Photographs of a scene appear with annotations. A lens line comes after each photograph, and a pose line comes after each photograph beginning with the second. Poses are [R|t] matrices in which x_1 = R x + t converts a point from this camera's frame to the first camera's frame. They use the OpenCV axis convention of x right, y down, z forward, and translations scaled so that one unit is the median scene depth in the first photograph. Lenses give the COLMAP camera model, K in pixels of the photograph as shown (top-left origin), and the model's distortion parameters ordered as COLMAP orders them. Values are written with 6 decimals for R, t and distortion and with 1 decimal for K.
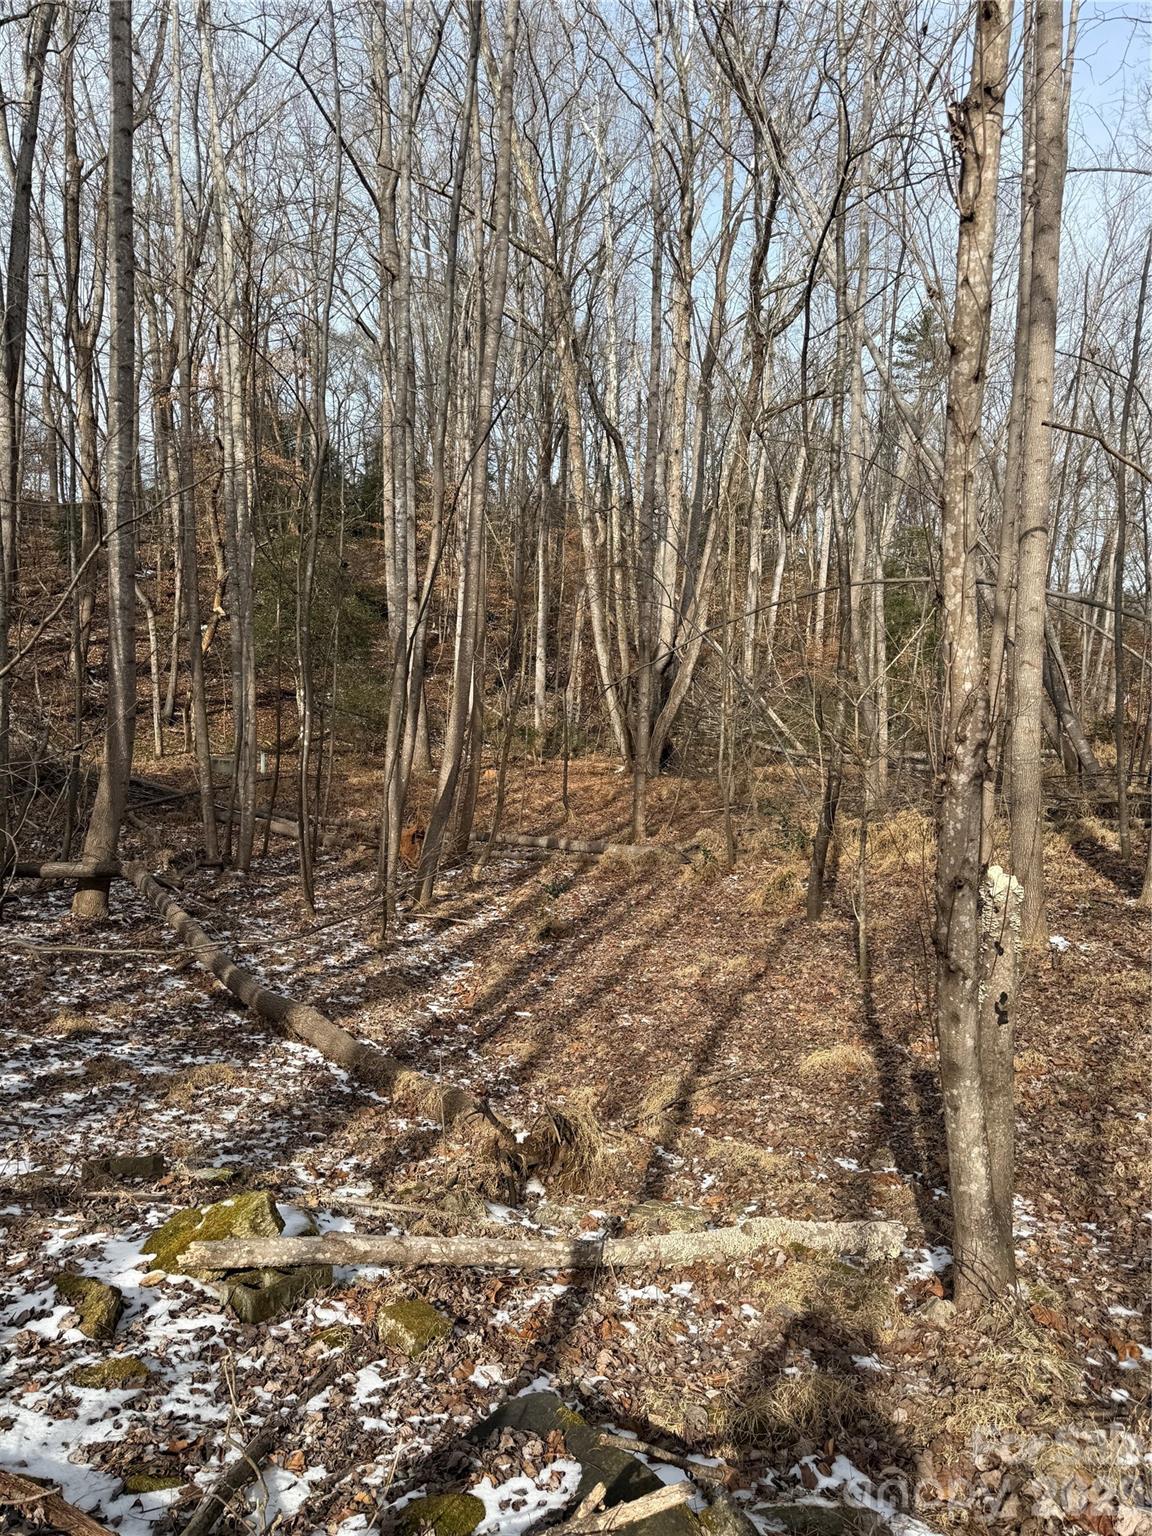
lens RADIAL K [[996.2, 0, 576.0], [0, 996.2, 768.0], [0, 0, 1]] dist [0.138850, -0.000001]
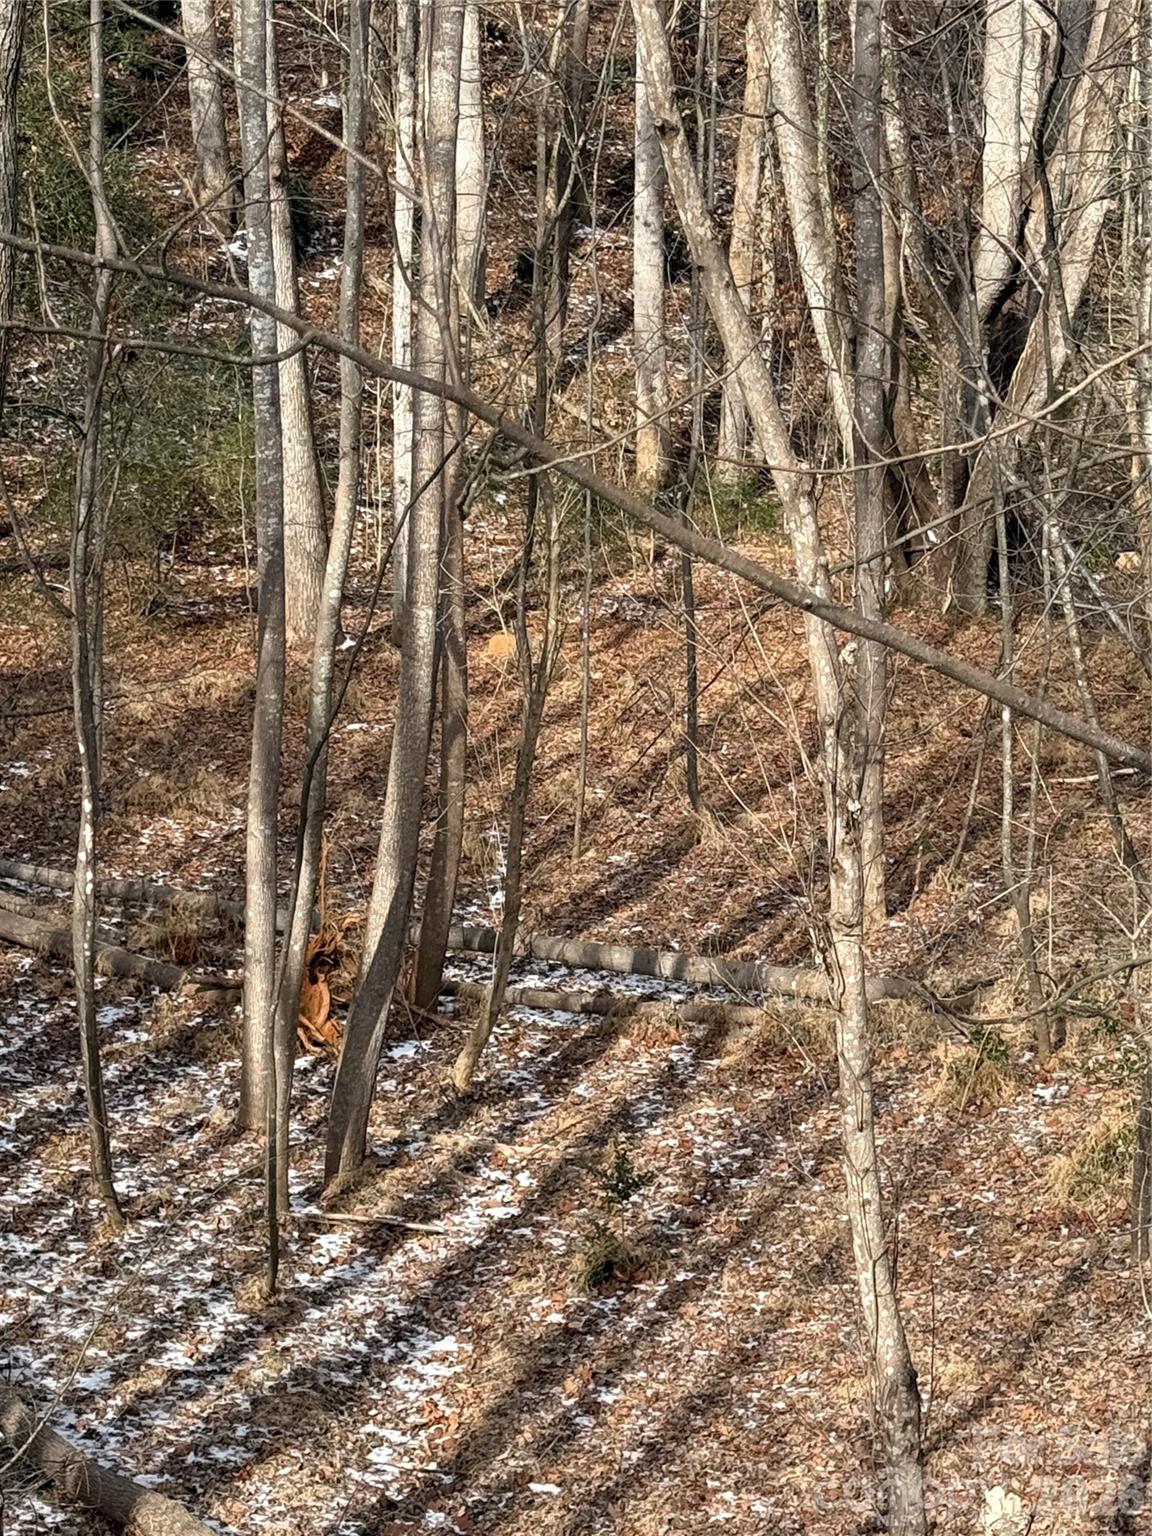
lens RADIAL K [[3685.7, 0, 576.0], [0, 3685.7, 768.0], [0, 0, 1]] dist [0.515573, -0.042641]
pose [[0.996890, -0.019277, -0.076406, 0.102282], [0.030500, 0.988433, 0.148560, -0.354956], [0.072658, -0.150428, 0.985947, -0.761647]]
